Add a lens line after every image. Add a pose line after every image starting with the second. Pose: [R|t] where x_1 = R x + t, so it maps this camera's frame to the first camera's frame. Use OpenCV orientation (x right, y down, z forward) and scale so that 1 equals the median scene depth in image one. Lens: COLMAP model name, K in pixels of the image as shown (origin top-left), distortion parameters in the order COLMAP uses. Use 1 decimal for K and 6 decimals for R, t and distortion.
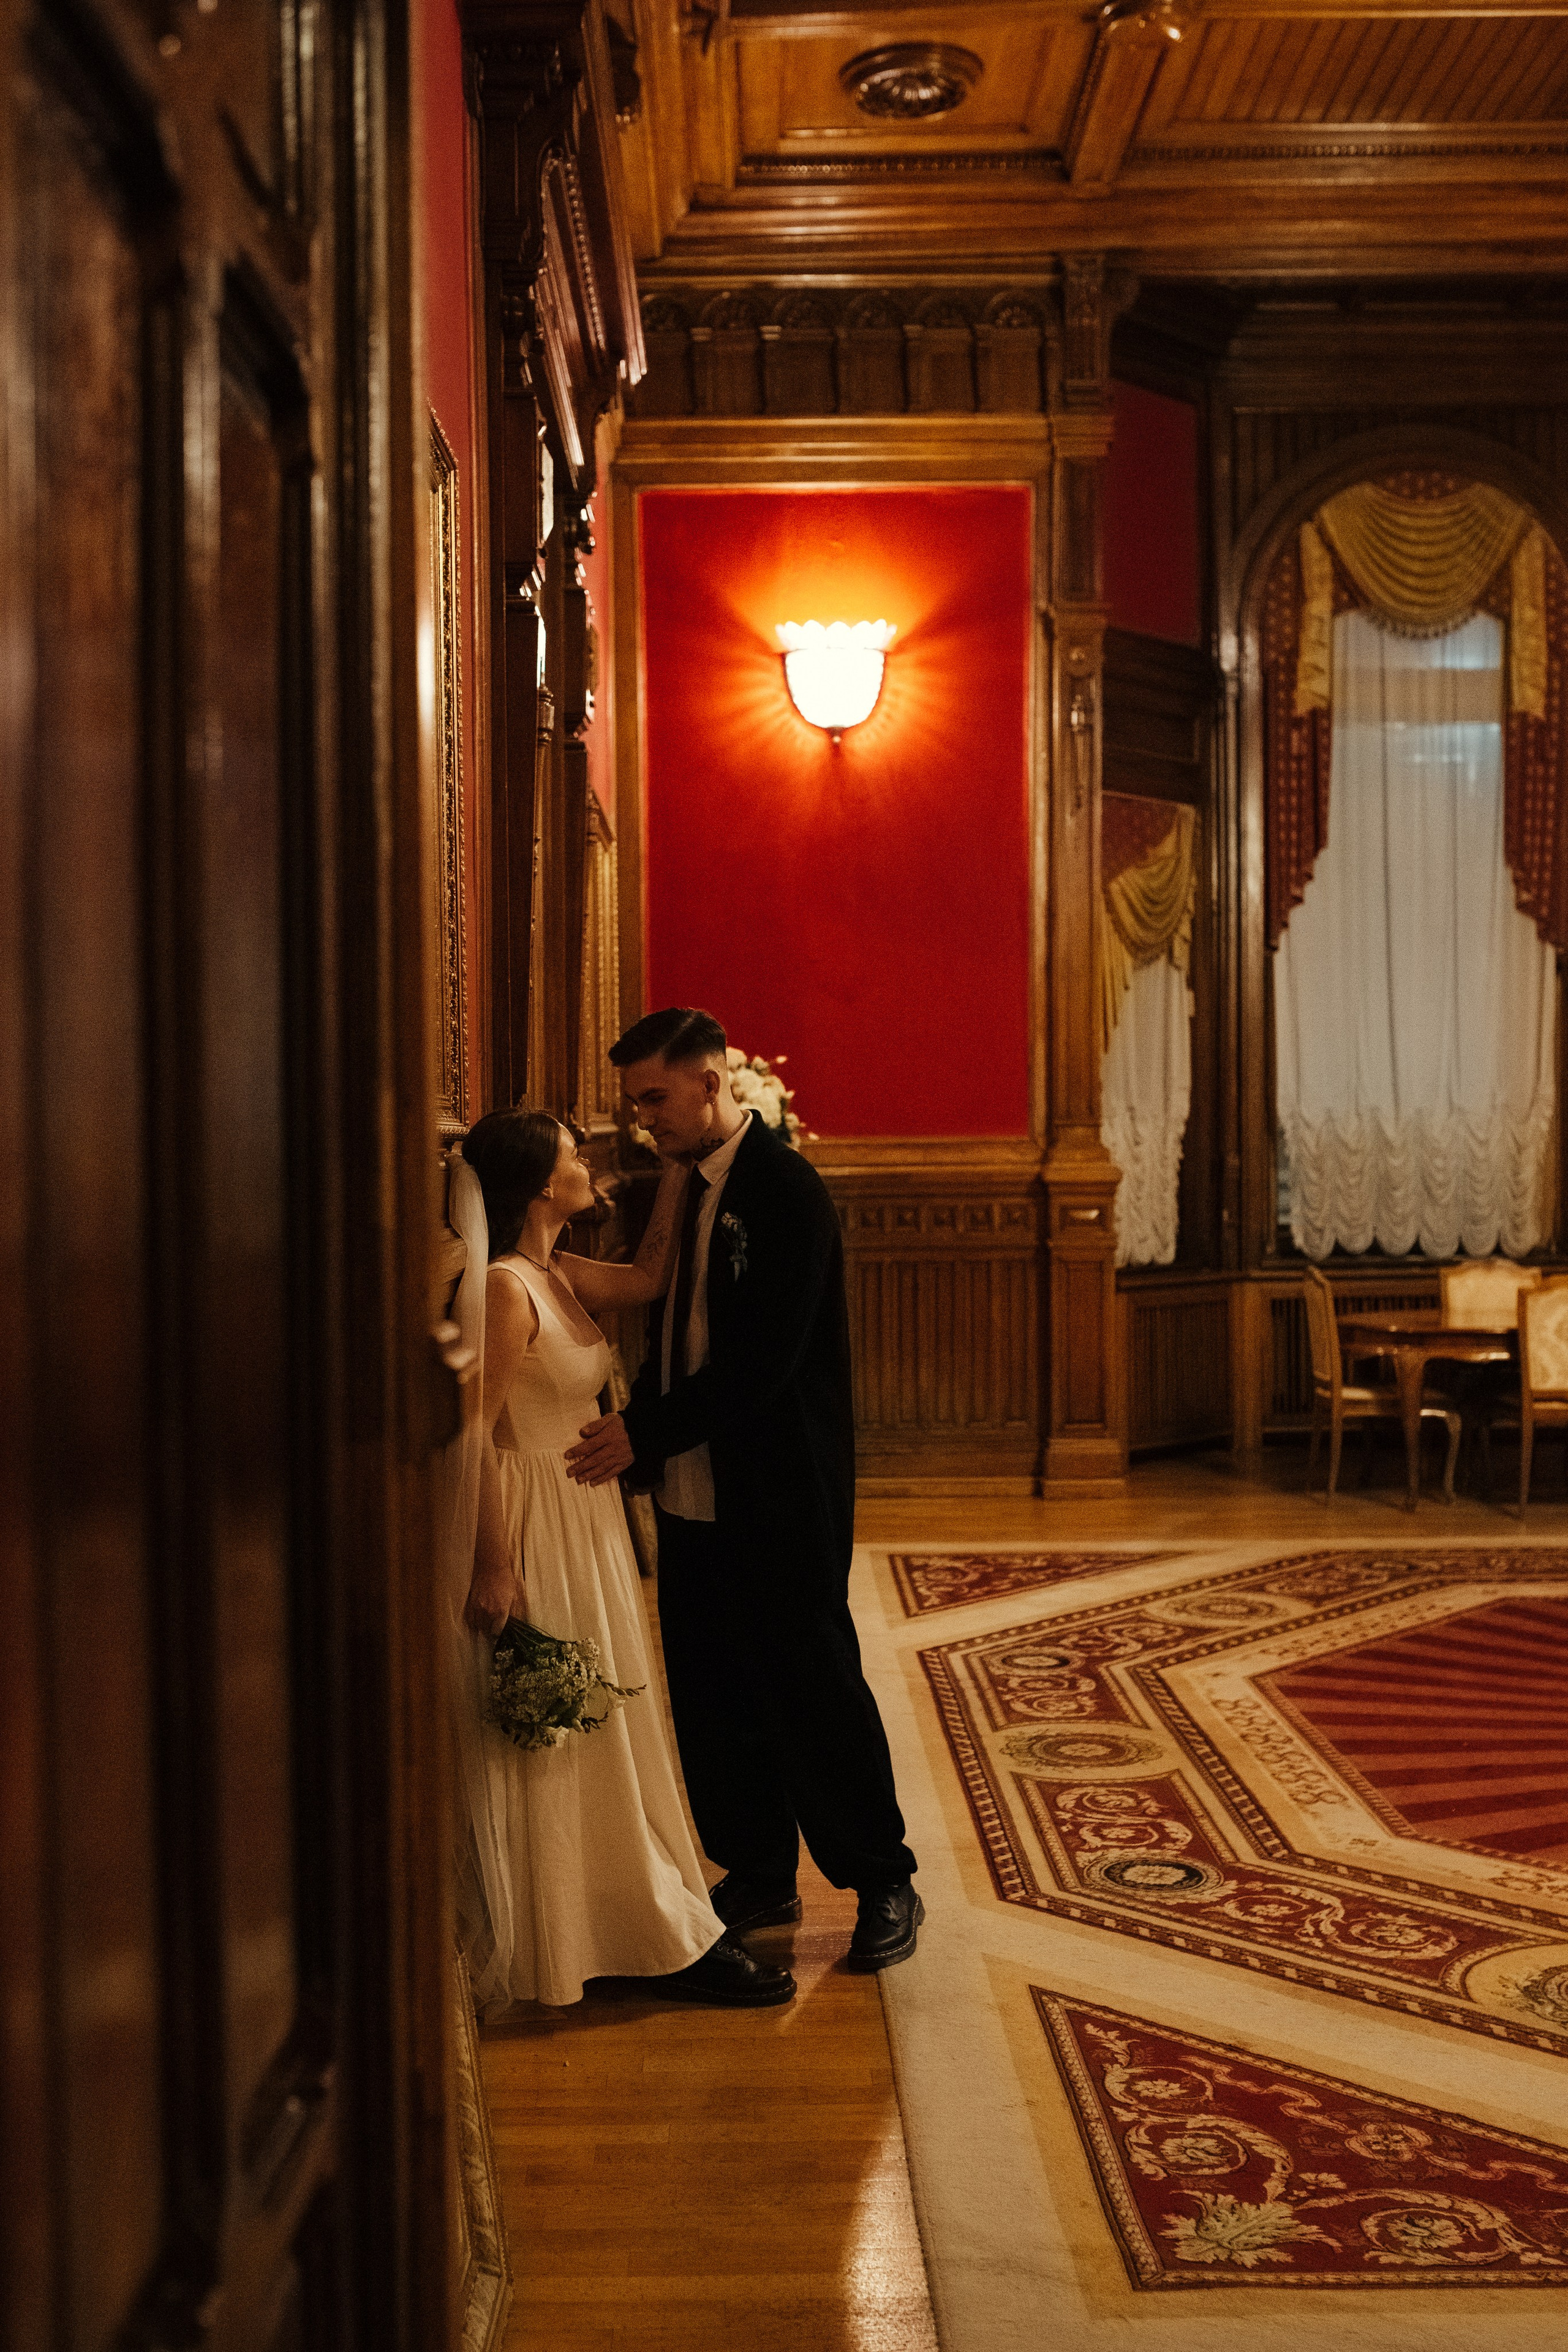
lens RADIAL K [[2263.0, 0, 779.9], [0, 2263.0, 1173.4], [0, 0, 1]] dist [-0.033422, 0.000000]
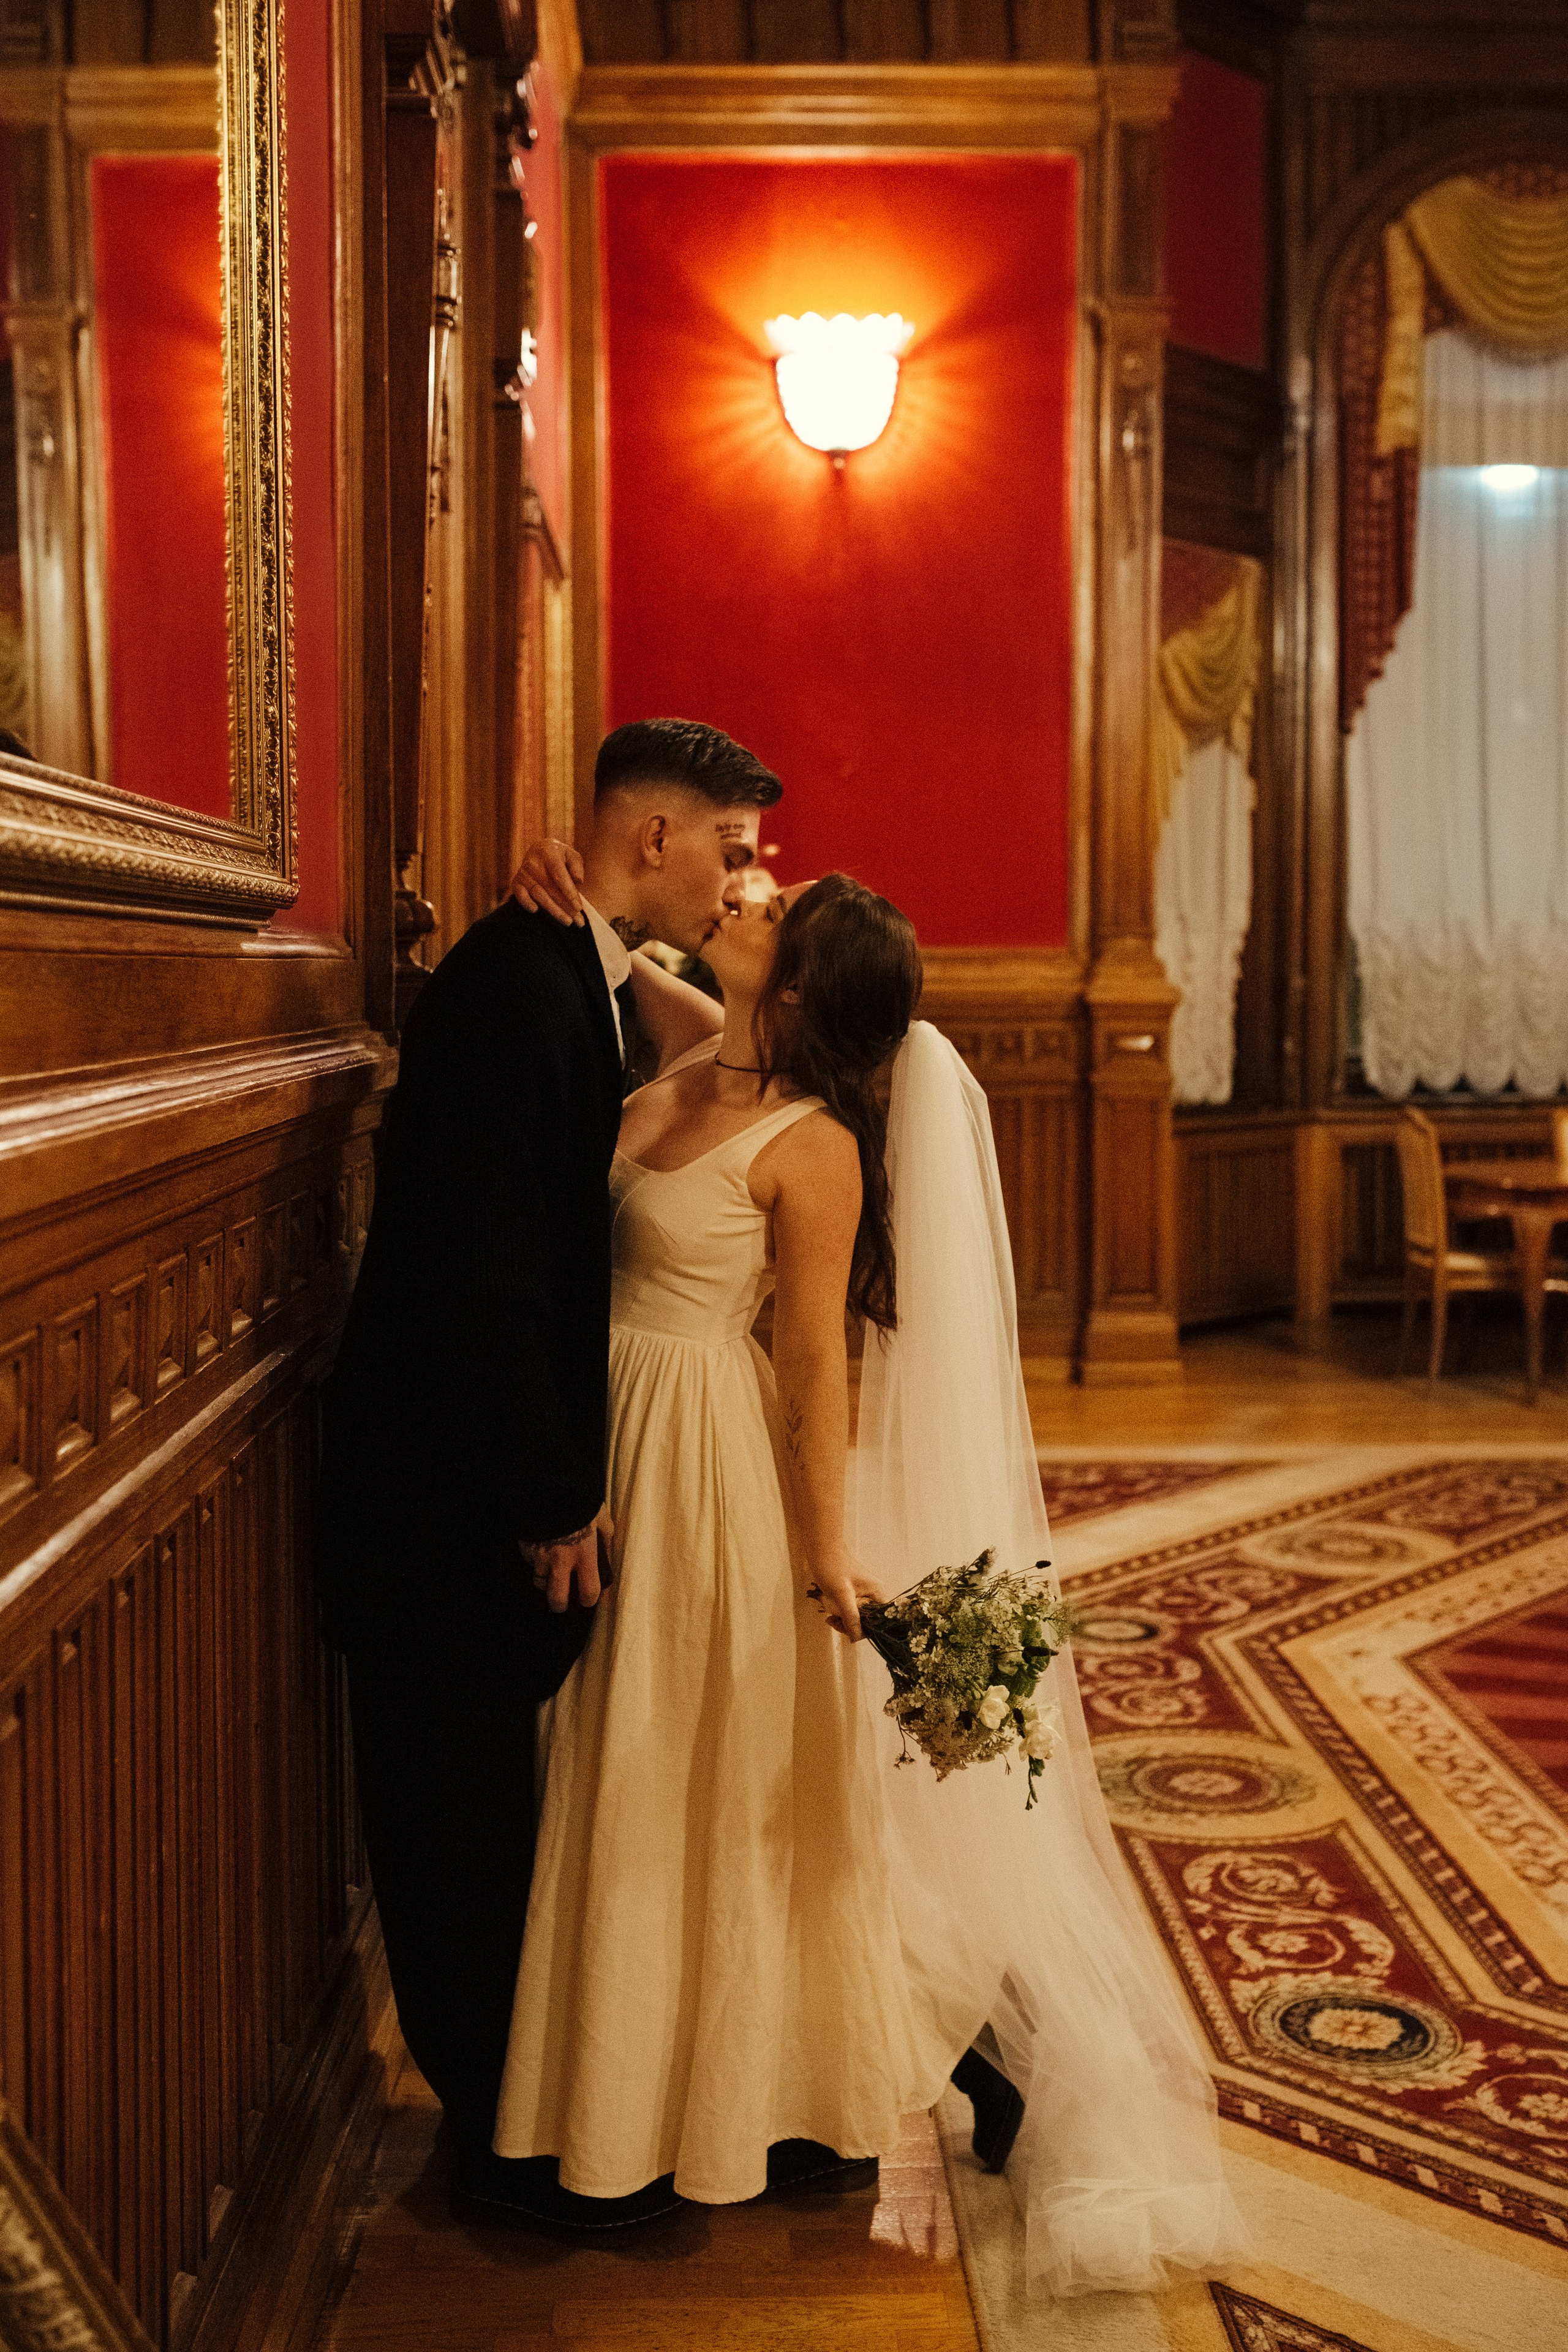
lens RADIAL K [[2263.0, 0, 767.4], [0, 2263.0, 1081.5], [0, 0, 1]] dist [-0.033422, 0.000000]
pose [[0.999930, 0.005558, 0.010457, -0.008283], [-0.005918, 0.999378, 0.034764, 0.004257], [-0.010257, -0.034823, 0.999341, 0.172959]]
